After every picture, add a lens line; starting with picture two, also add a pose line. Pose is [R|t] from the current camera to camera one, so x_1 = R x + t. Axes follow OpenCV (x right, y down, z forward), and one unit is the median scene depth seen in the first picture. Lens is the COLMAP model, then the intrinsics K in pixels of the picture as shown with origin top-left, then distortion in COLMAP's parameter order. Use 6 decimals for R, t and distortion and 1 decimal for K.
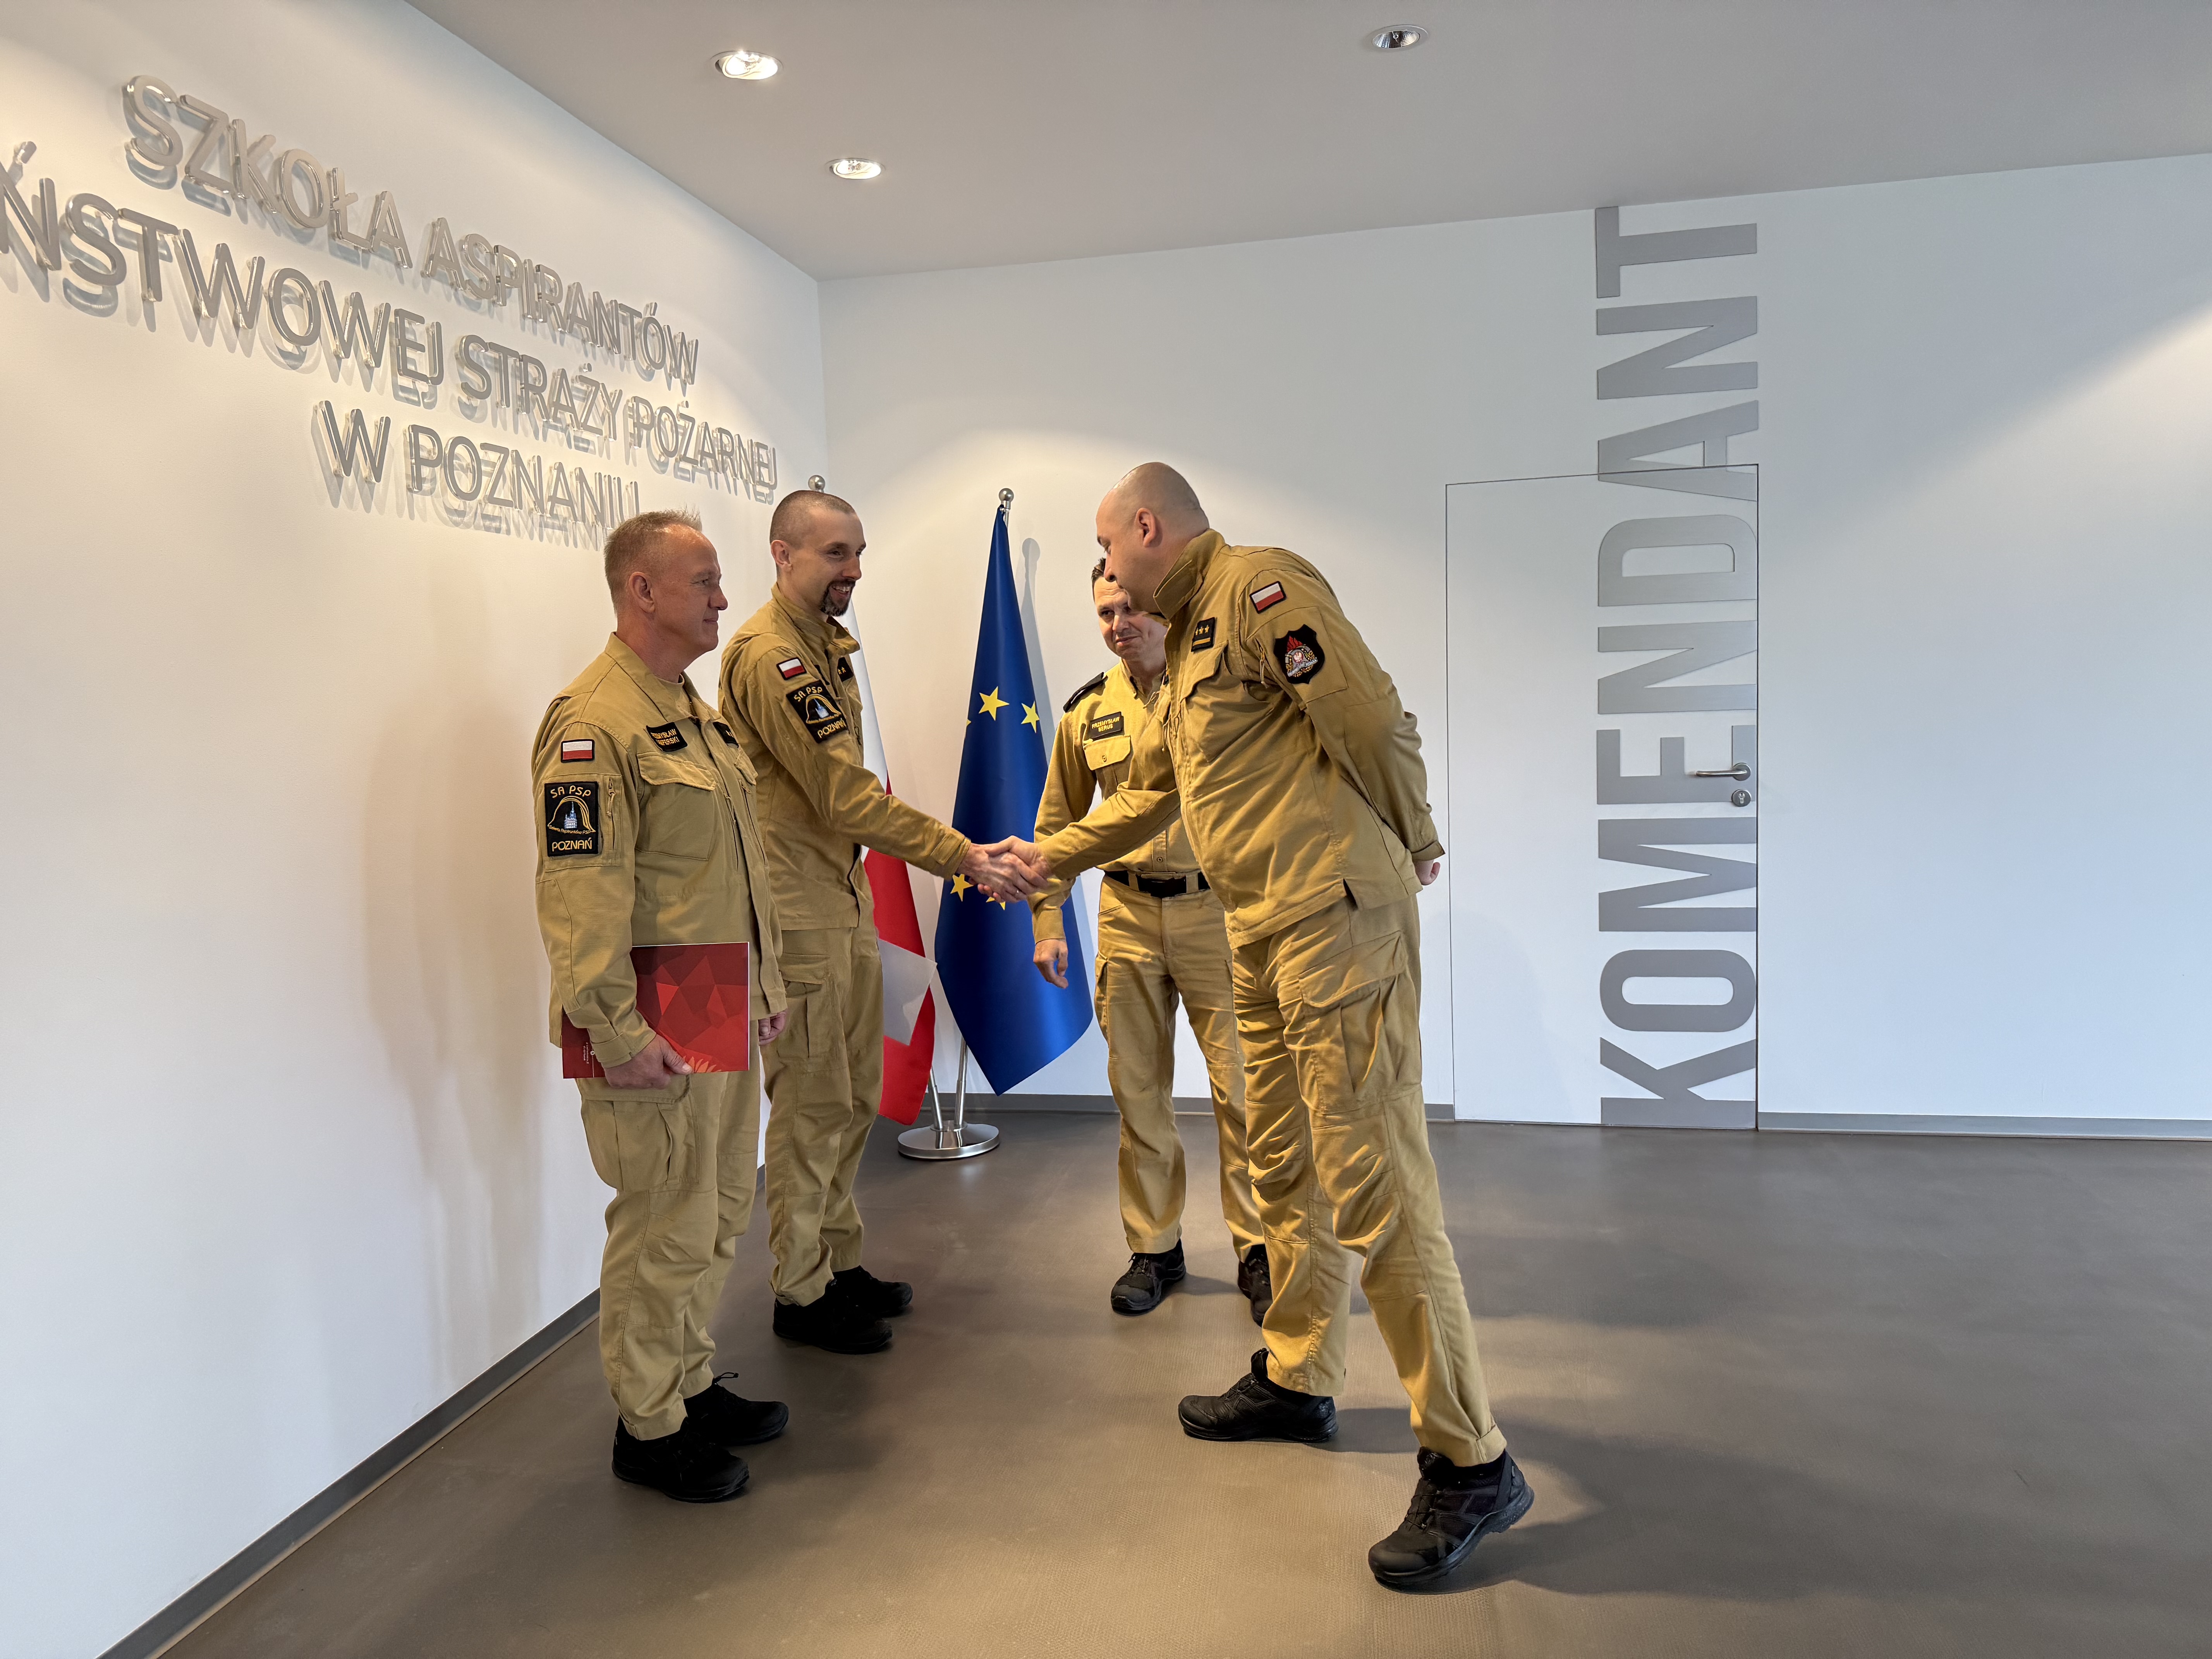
lens RADIAL K [[1564.6, 0, 1086.4], [0, 1564.6, 821.6], [0, 0, 1]] dist [0.042307, -0.040786]
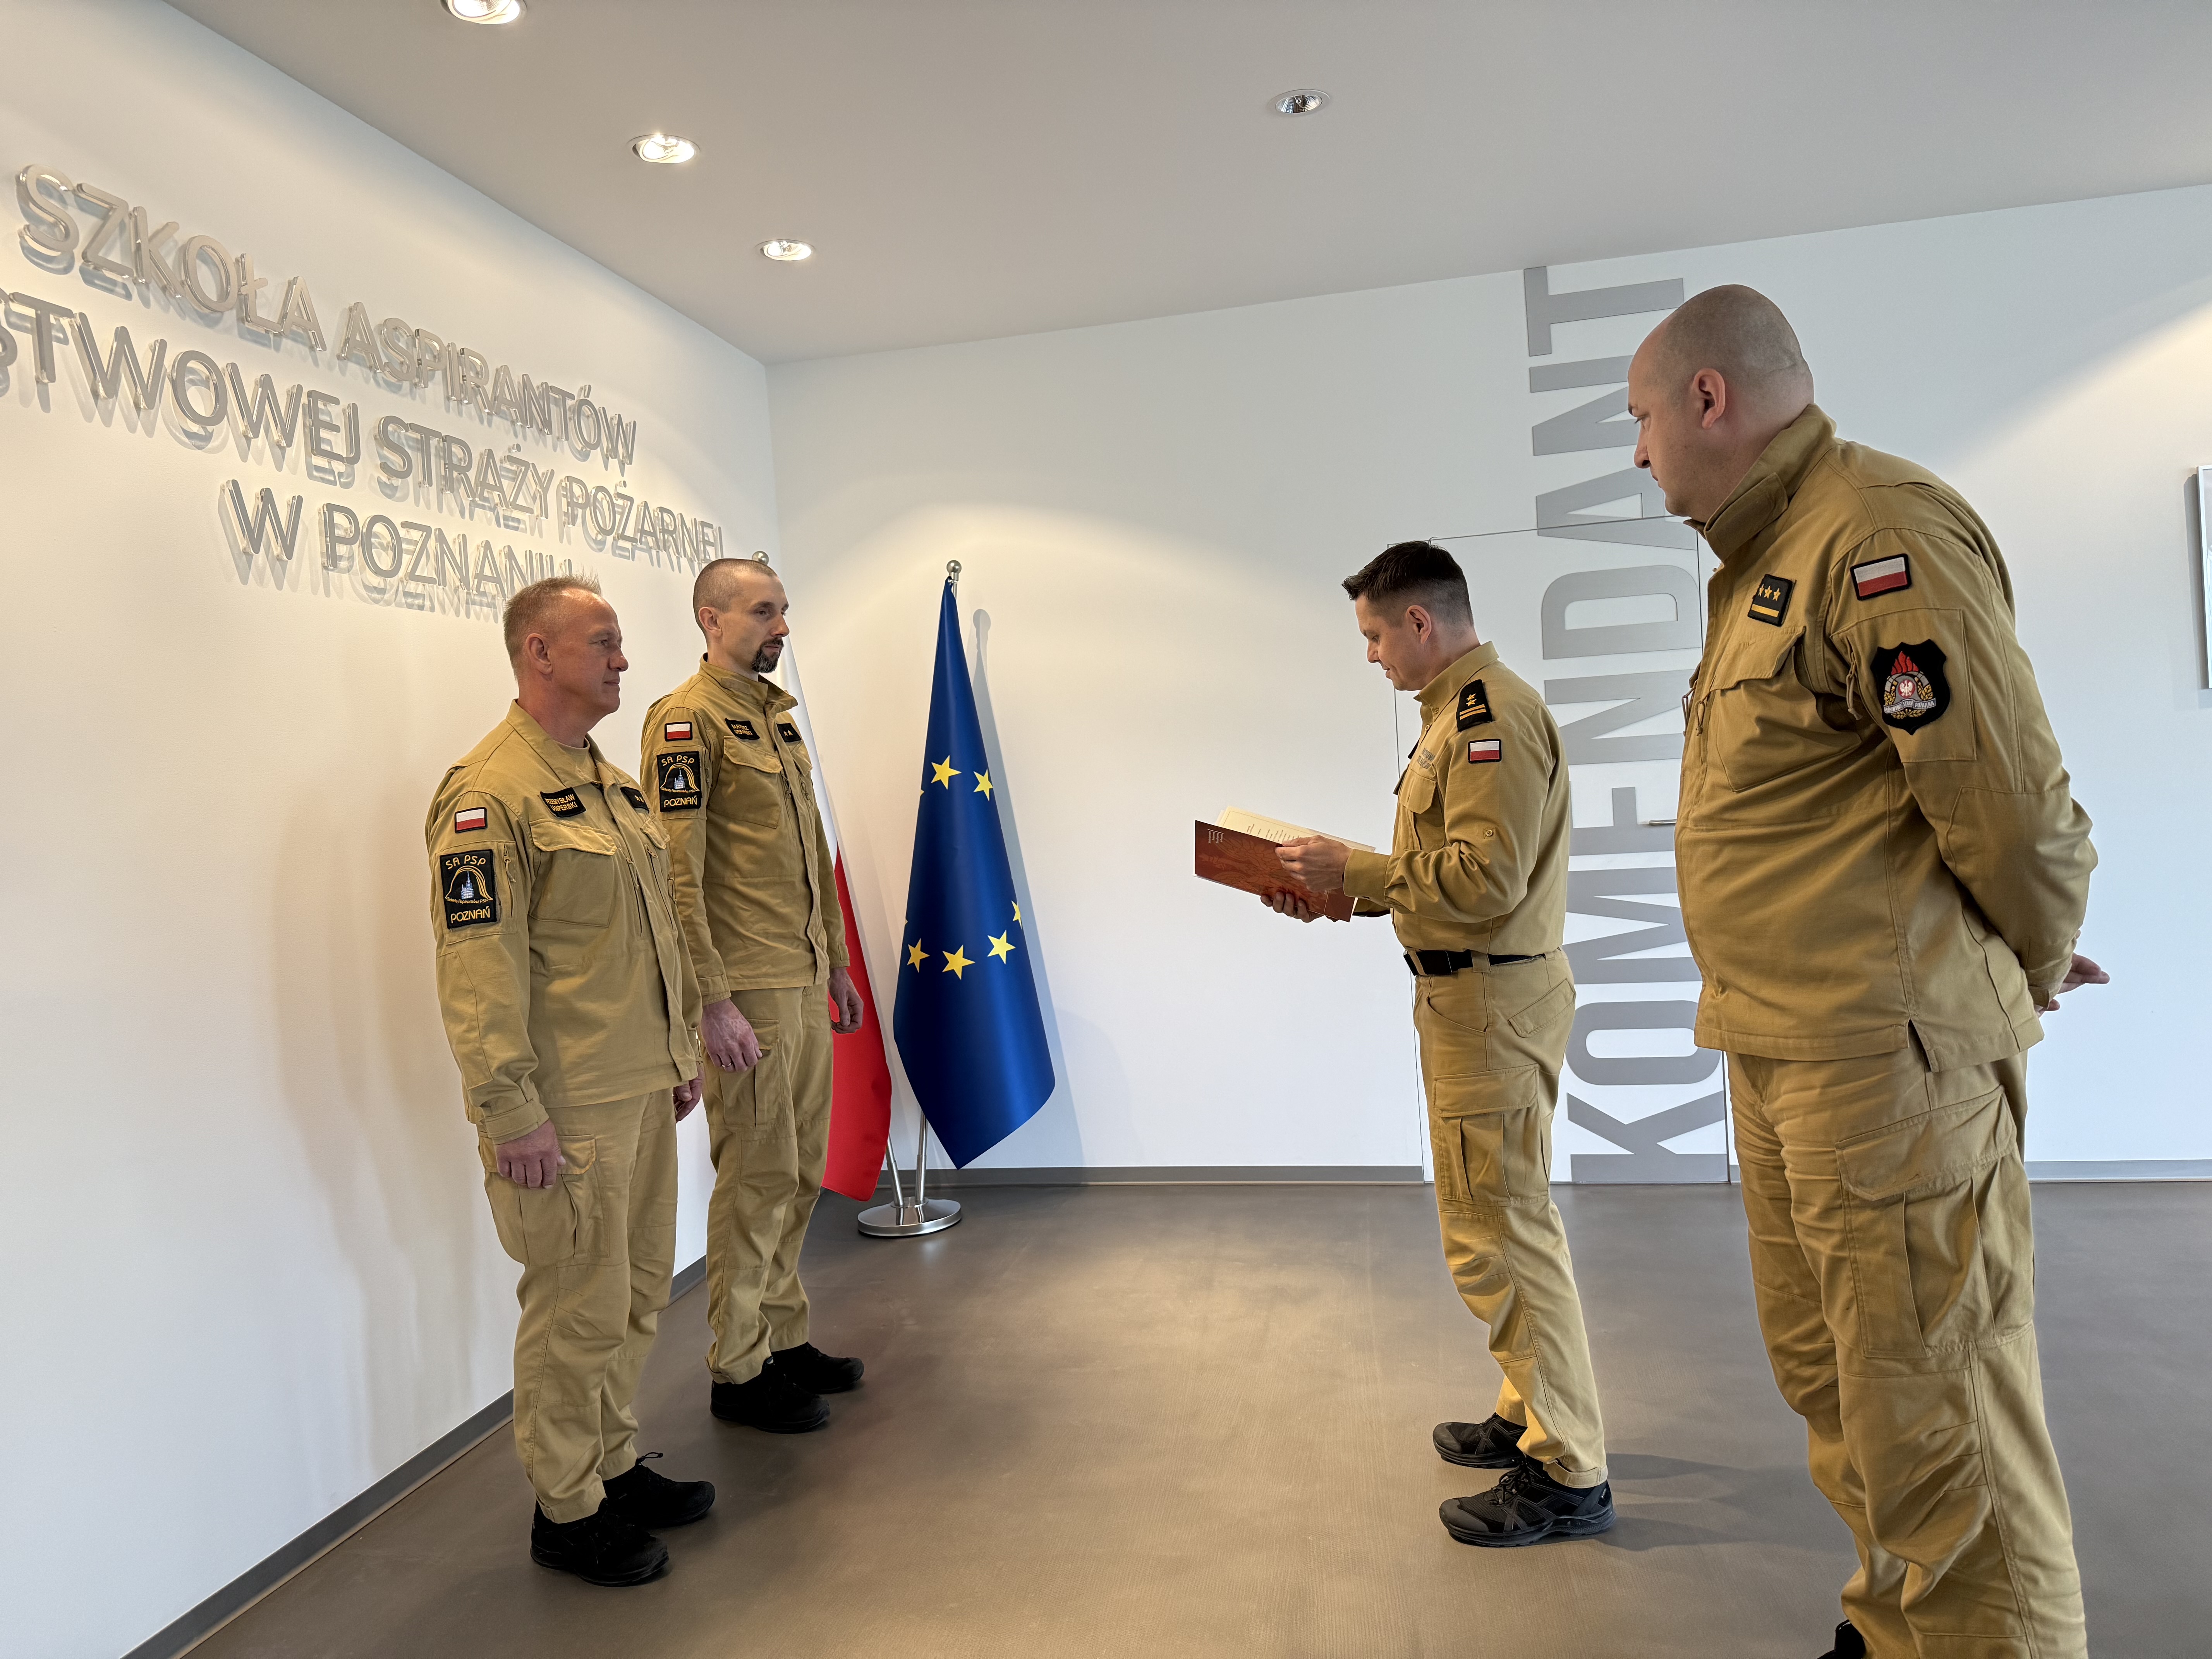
lens RADIAL K [[1564.6, 0, 1087.7], [0, 1564.6, 832.3], [0, 0, 1]] dist [0.042307, -0.040786]
pose [[0.999602, -0.027660, -0.005499, 0.051548], [0.027370, 0.998506, -0.047293, 0.016834], [0.006799, 0.047123, 0.998866, 0.005755]]
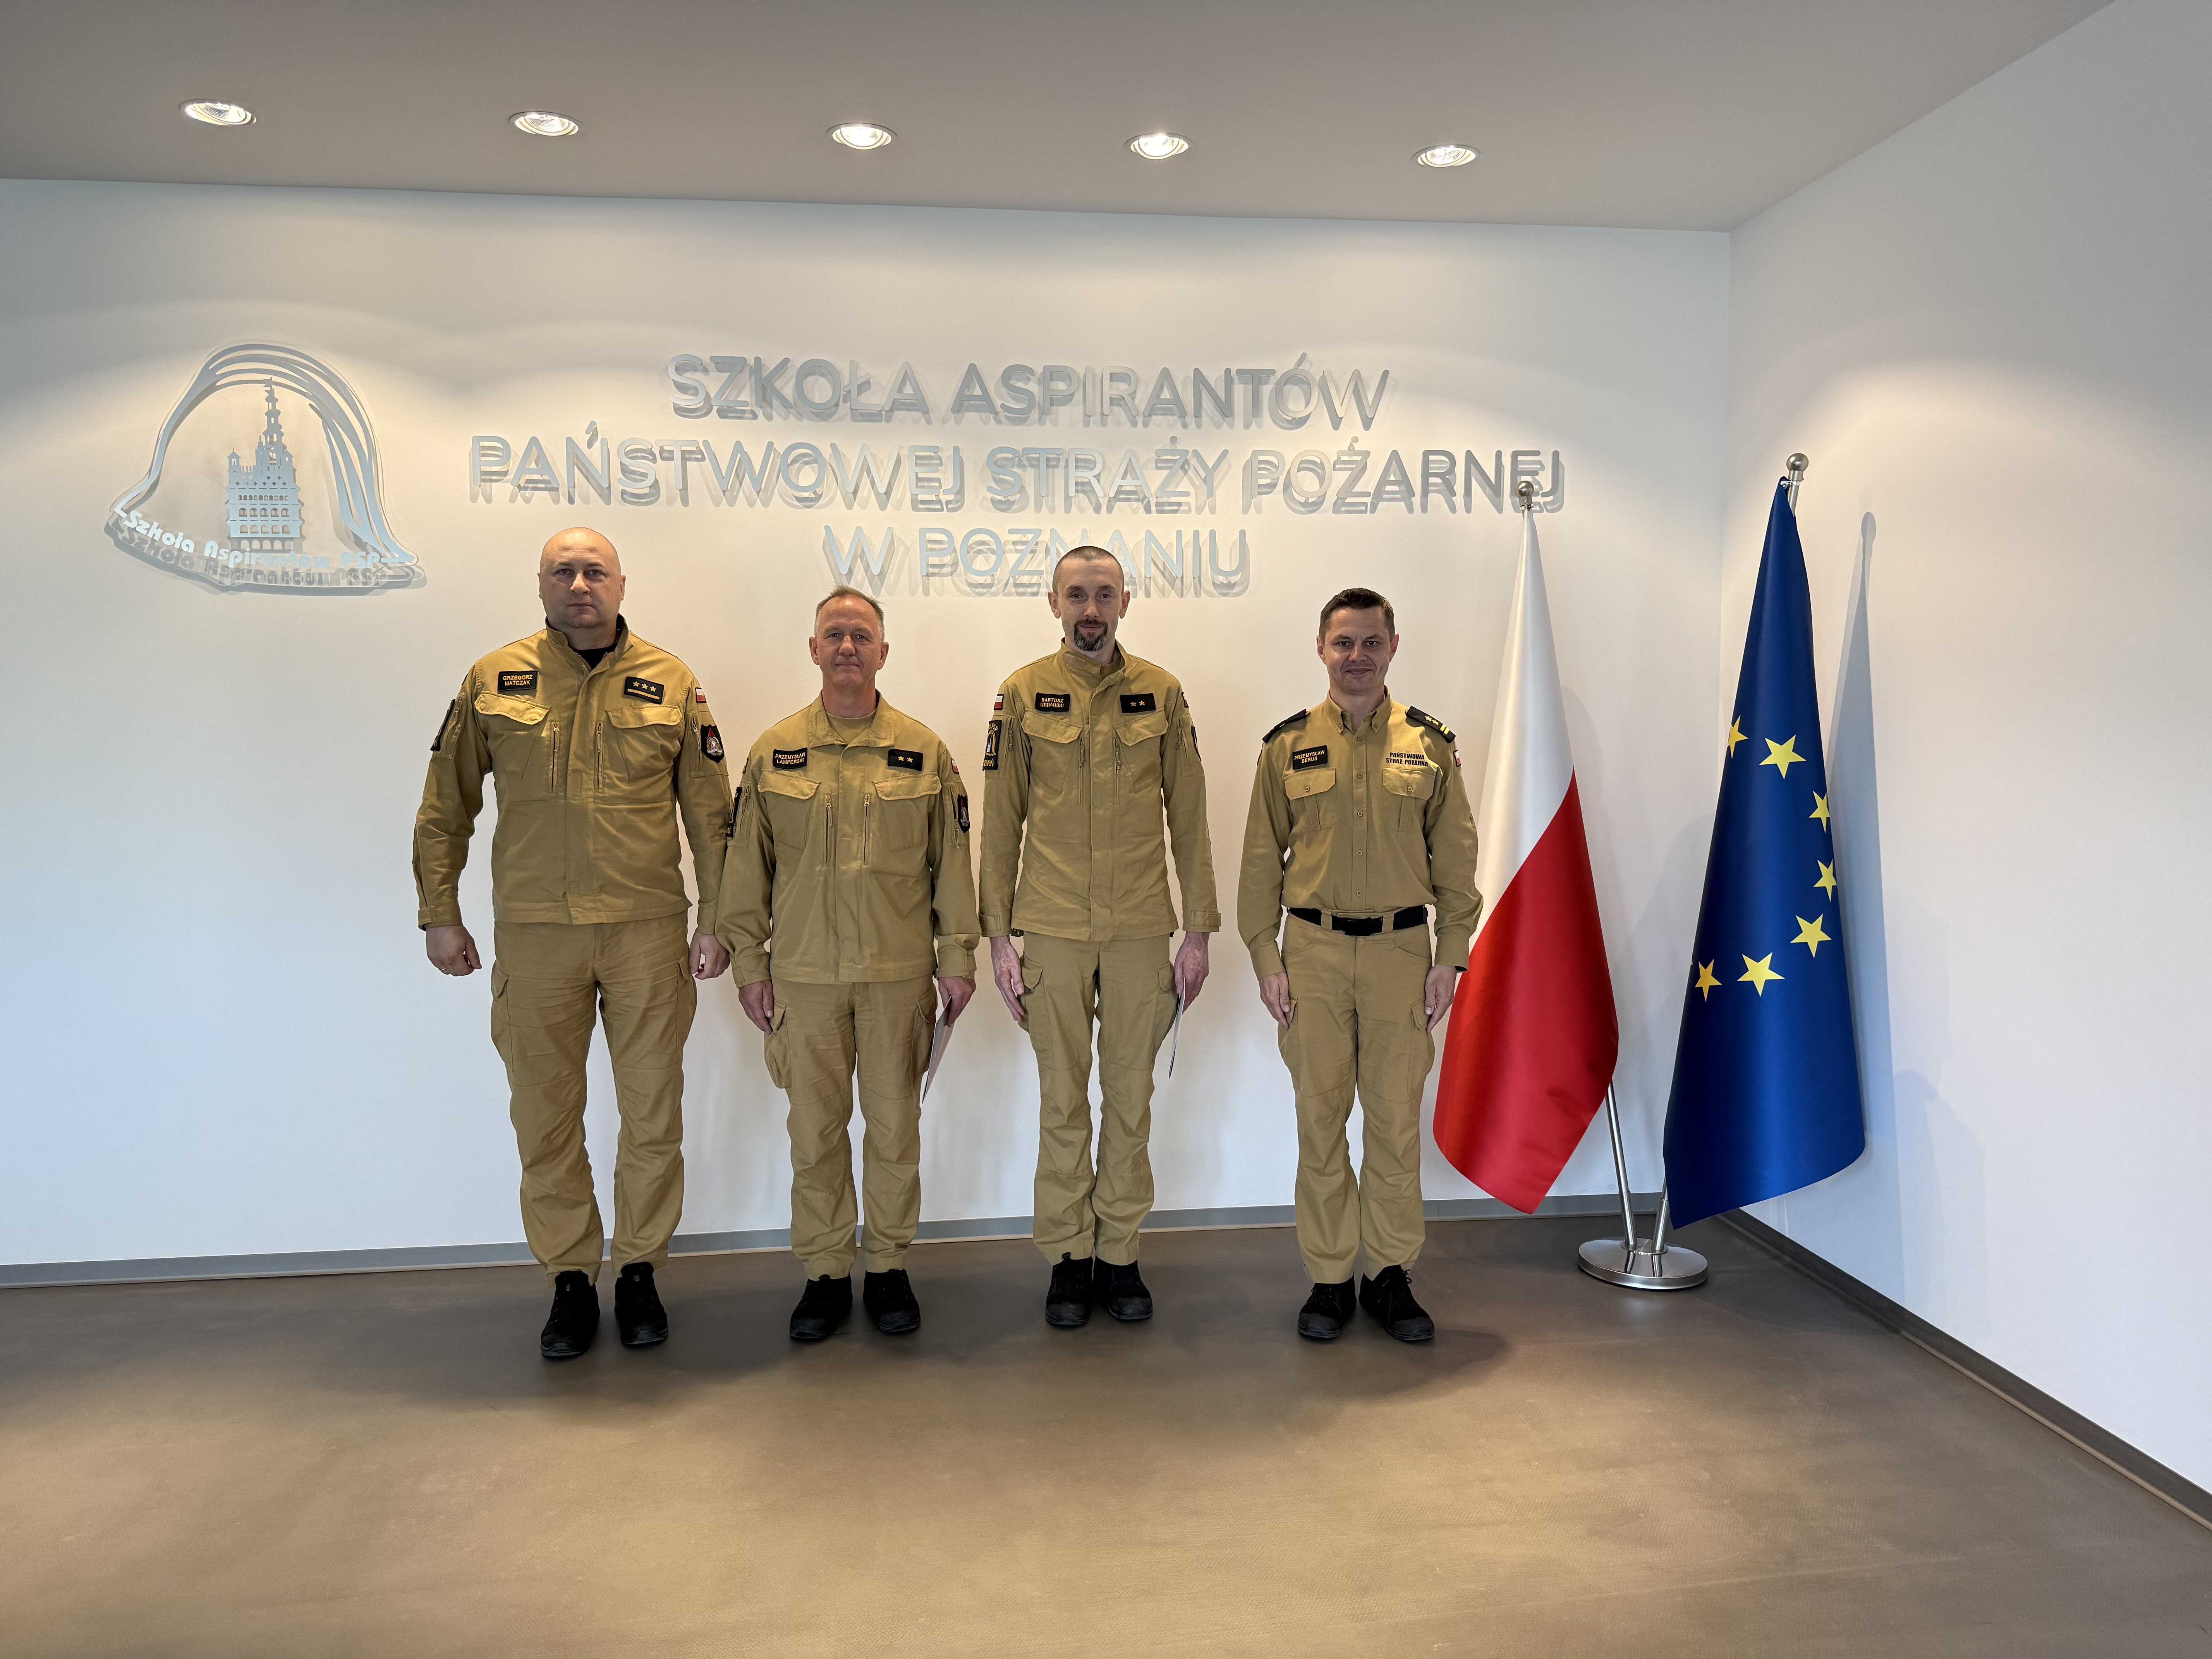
lens RADIAL K [[1564.6, 0, 1083.0], [0, 1564.6, 840.7], [0, 0, 1]] dist [0.042307, -0.040786]
pose [[0.325845, 0.078692, -0.942143, 0.823043], [-0.078419, 0.995346, 0.056014, -0.059874], [0.942165, 0.055630, 0.330499, 0.617728]]
